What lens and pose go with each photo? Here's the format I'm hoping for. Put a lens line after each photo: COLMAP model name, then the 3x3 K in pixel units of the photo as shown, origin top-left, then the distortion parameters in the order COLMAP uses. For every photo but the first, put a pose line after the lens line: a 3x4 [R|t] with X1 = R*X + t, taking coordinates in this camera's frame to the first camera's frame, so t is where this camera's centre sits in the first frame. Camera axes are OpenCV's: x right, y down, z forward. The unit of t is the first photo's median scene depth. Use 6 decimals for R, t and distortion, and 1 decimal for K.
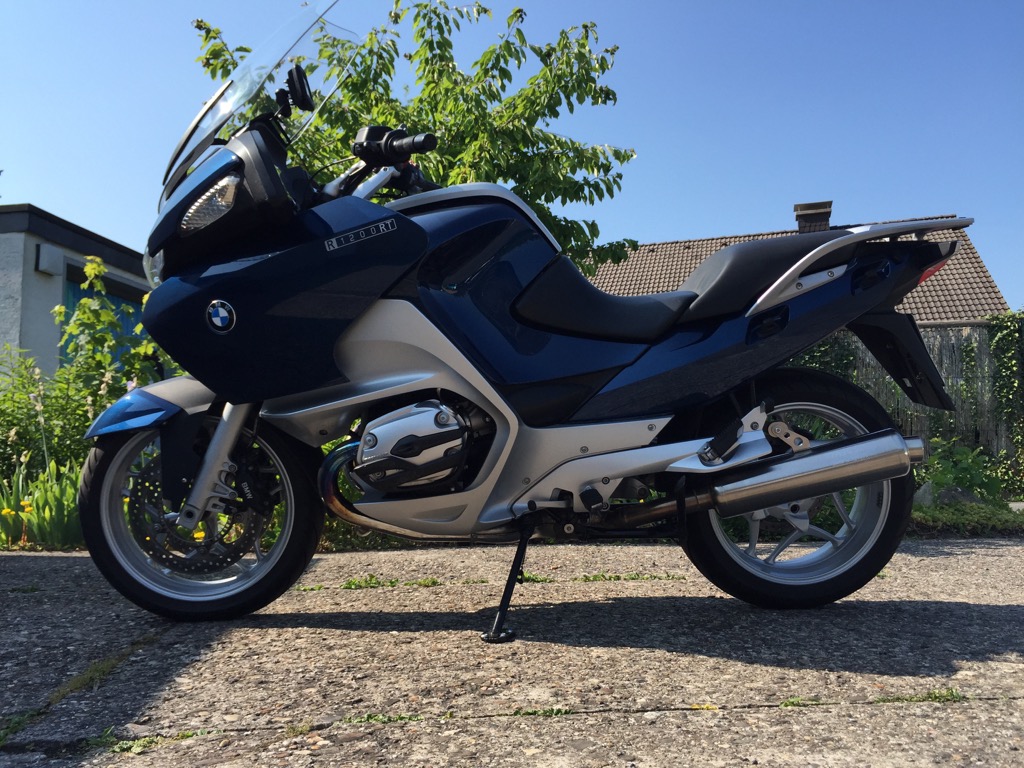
lens RADIAL K [[876.7, 0, 523.1], [0, 876.7, 358.9], [0, 0, 1]] dist [0.080000, -0.087496]
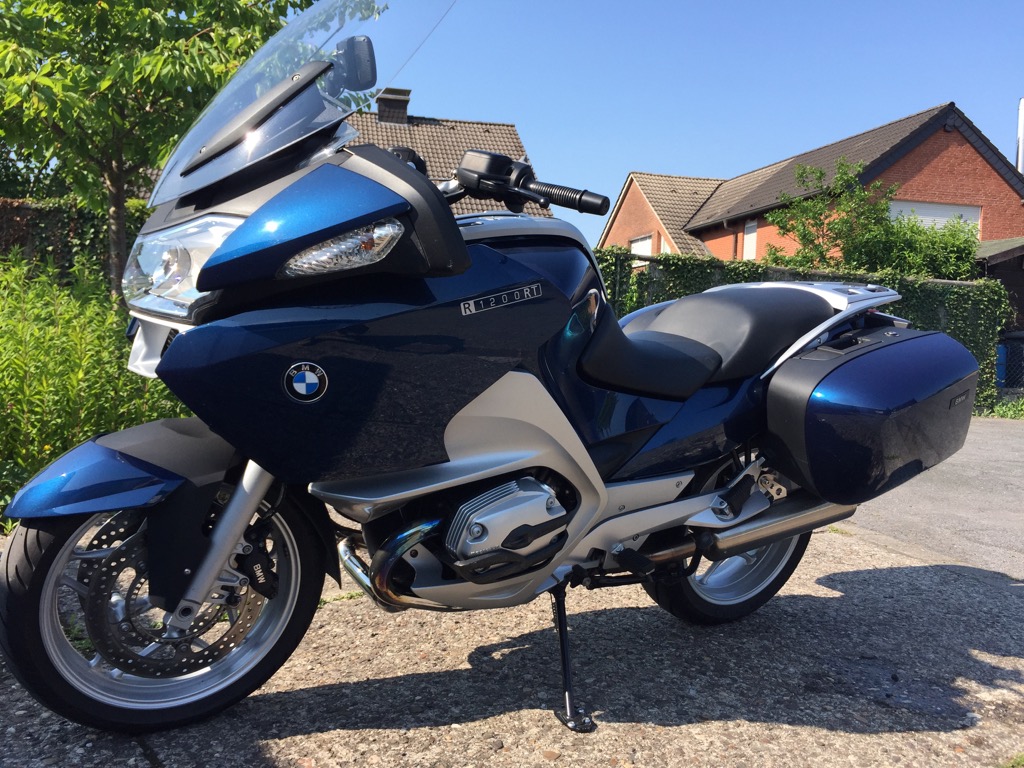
lens RADIAL K [[876.7, 0, 519.6], [0, 876.7, 368.4], [0, 0, 1]] dist [0.080000, -0.087496]
pose [[0.874805, 0.030435, 0.483519, -0.508305], [-0.105957, 0.985883, 0.129647, -0.165236], [-0.472747, -0.164648, 0.865680, 0.230549]]
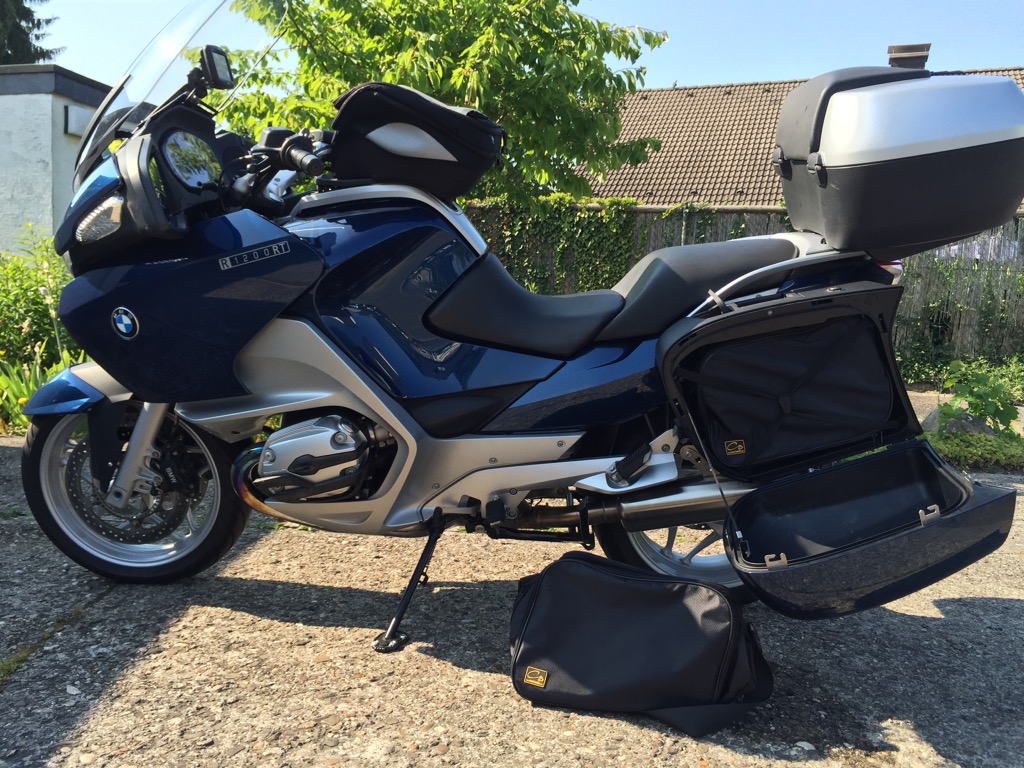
lens RADIAL K [[876.7, 0, 512.6], [0, 876.7, 371.4], [0, 0, 1]] dist [0.080000, -0.087496]
pose [[0.995558, 0.057438, -0.074600, 0.160804], [-0.041879, 0.979808, 0.195508, -0.194125], [0.084324, -0.191515, 0.977861, 0.038366]]
